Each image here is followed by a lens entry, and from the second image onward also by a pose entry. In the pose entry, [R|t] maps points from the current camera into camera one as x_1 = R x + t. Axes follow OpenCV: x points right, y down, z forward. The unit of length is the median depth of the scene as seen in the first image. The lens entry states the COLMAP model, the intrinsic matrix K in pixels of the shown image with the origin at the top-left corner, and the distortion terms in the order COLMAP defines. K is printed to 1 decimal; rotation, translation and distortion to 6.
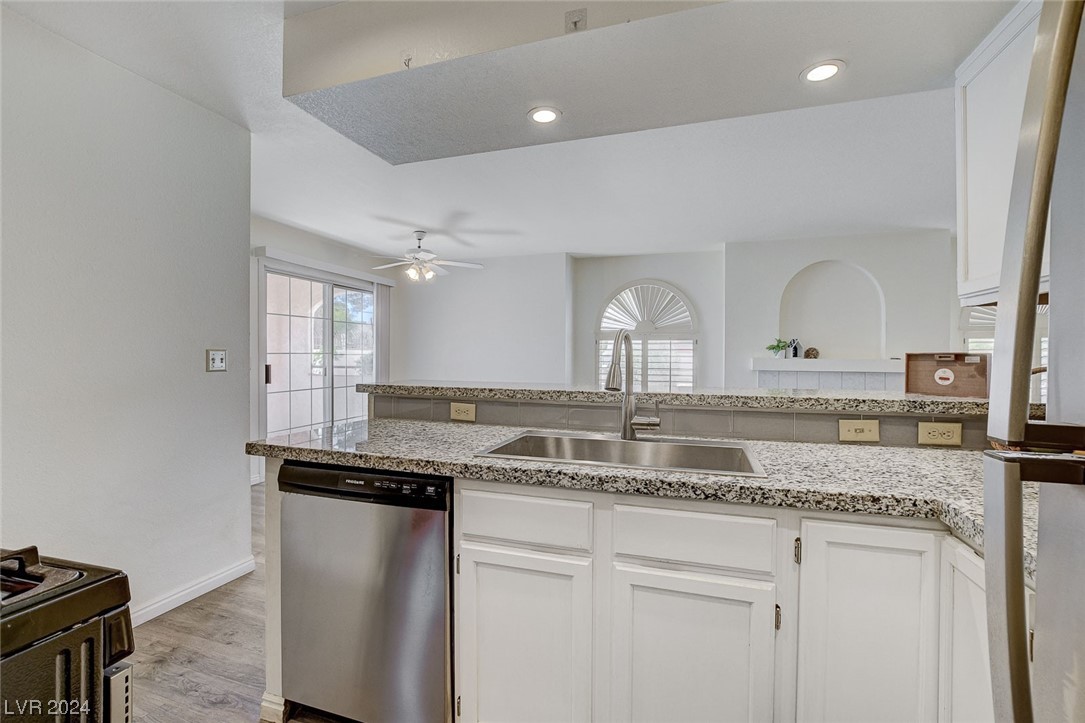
lens RADIAL K [[477.7, 0, 542.5], [0, 477.7, 361.5], [0, 0, 1]] dist [-0.017640, 0.000560]
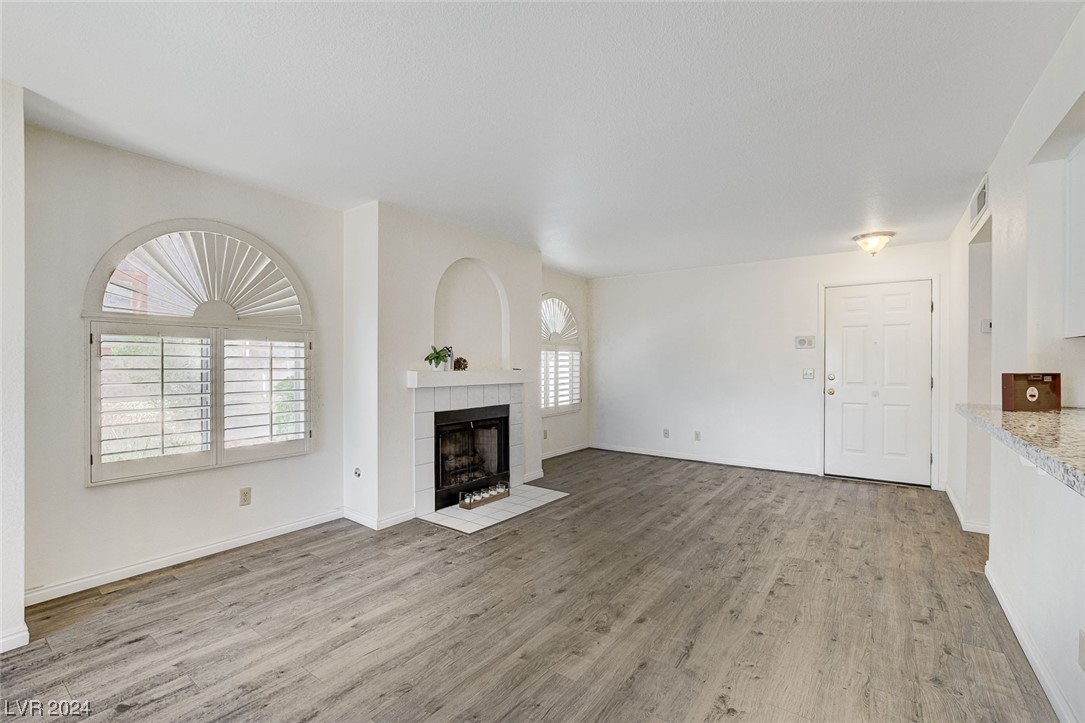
lens RADIAL K [[477.7, 0, 542.5], [0, 477.7, 361.5], [0, 0, 1]] dist [-0.017640, 0.000560]
pose [[0.308581, -0.000371, 0.951198, -0.187326], [0.009273, 0.999954, -0.002619, -0.017379], [-0.951153, 0.009629, 0.308570, 0.571089]]
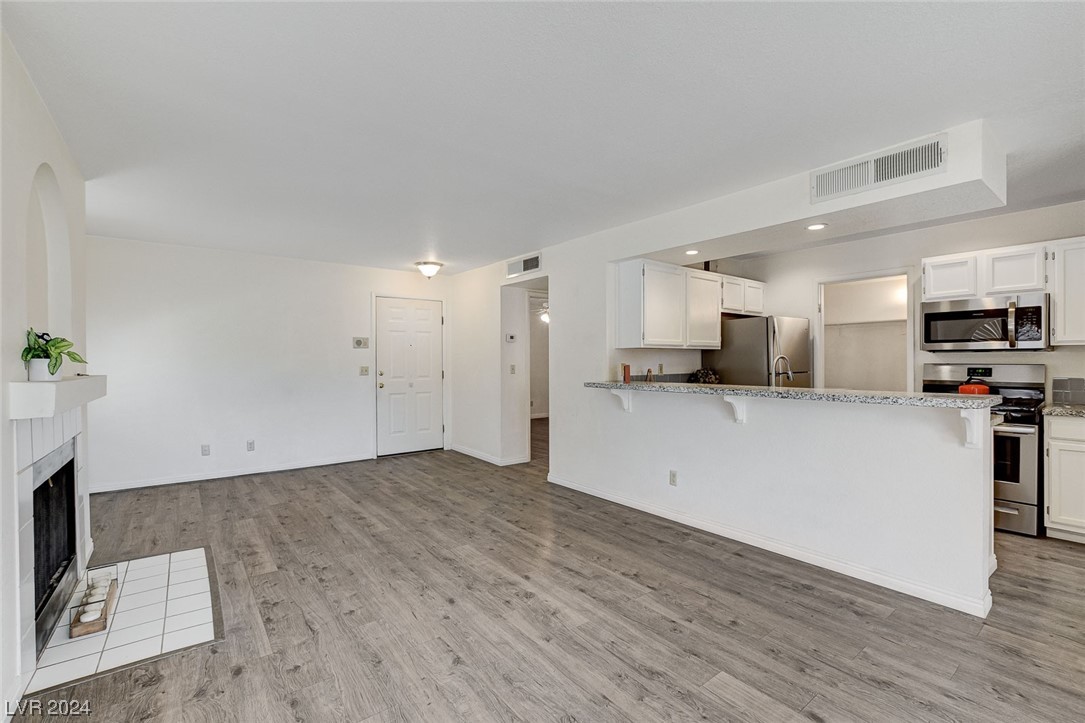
lens RADIAL K [[475.6, 0, 544.9], [0, 475.6, 360.2], [0, 0, 1]] dist [-0.018247, 0.000370]
pose [[-0.826660, 0.000214, 0.562702, -0.051853], [0.007745, 0.999910, 0.010999, -0.023762], [-0.562649, 0.013451, -0.826587, 1.043978]]
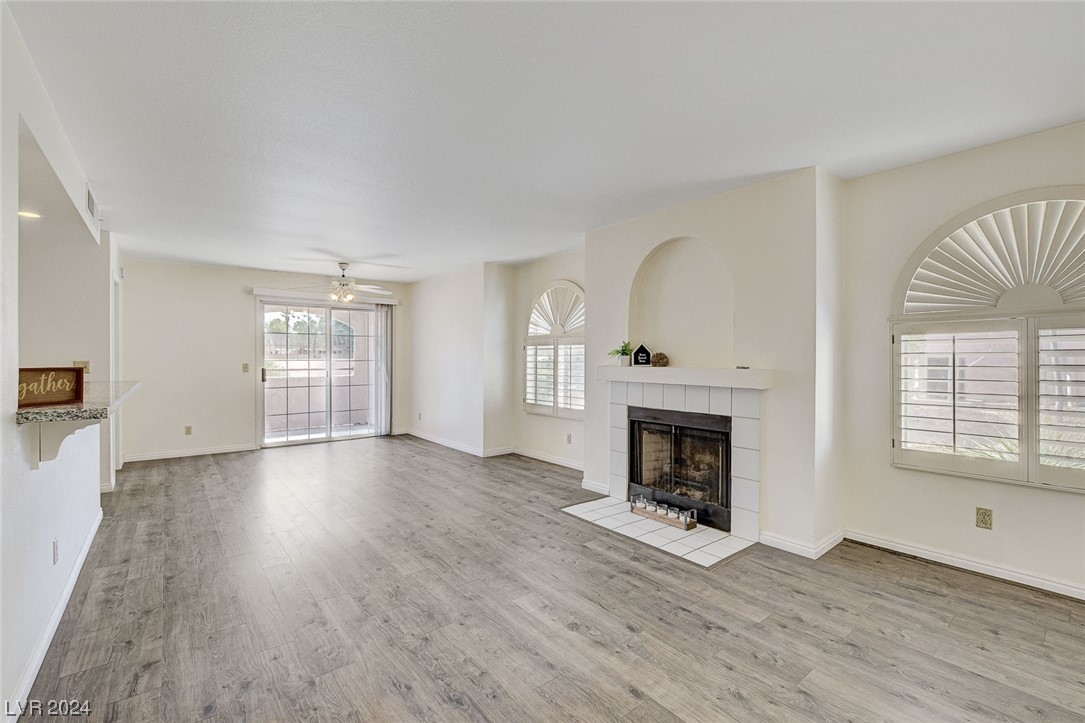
lens RADIAL K [[473.8, 0, 540.6], [0, 473.8, 359.5], [0, 0, 1]] dist [-0.018239, 0.000422]
pose [[0.831669, -0.002299, -0.555267, 0.799049], [-0.003137, 0.999956, -0.008838, -0.010029], [0.555263, 0.009092, 0.831625, 0.236495]]
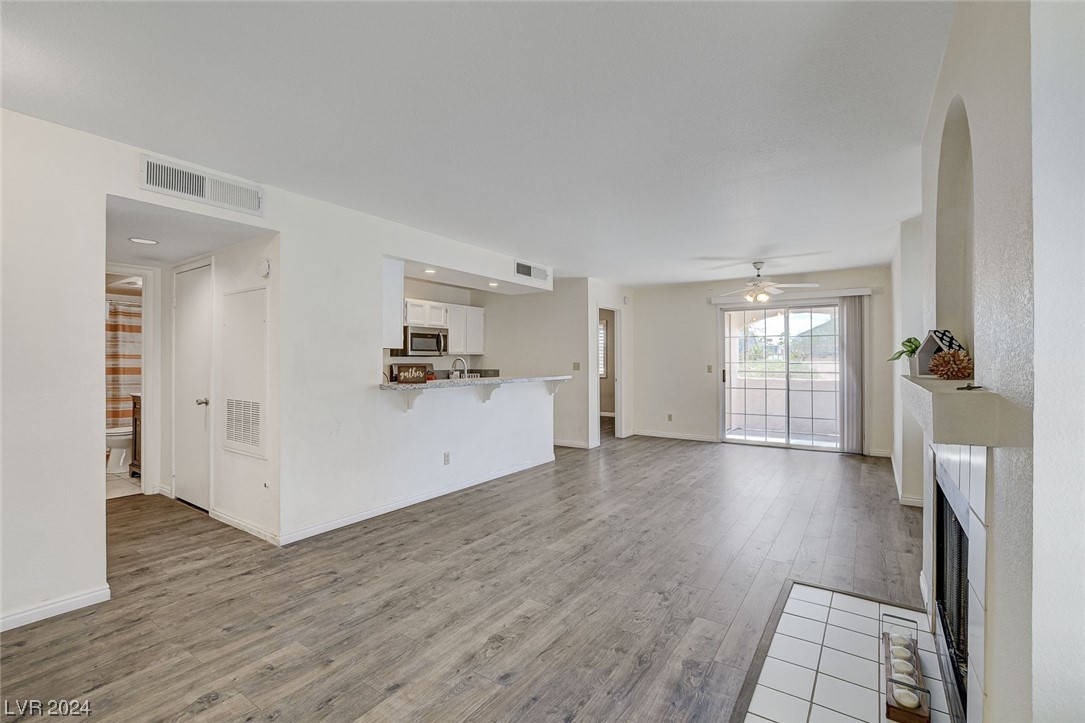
lens RADIAL K [[475.6, 0, 544.9], [0, 475.6, 360.2], [0, 0, 1]] dist [-0.018247, 0.000370]
pose [[-0.283068, -0.003645, -0.959093, 0.970972], [-0.011384, 0.999935, -0.000440, -0.016881], [0.959032, 0.010794, -0.283091, 0.758528]]
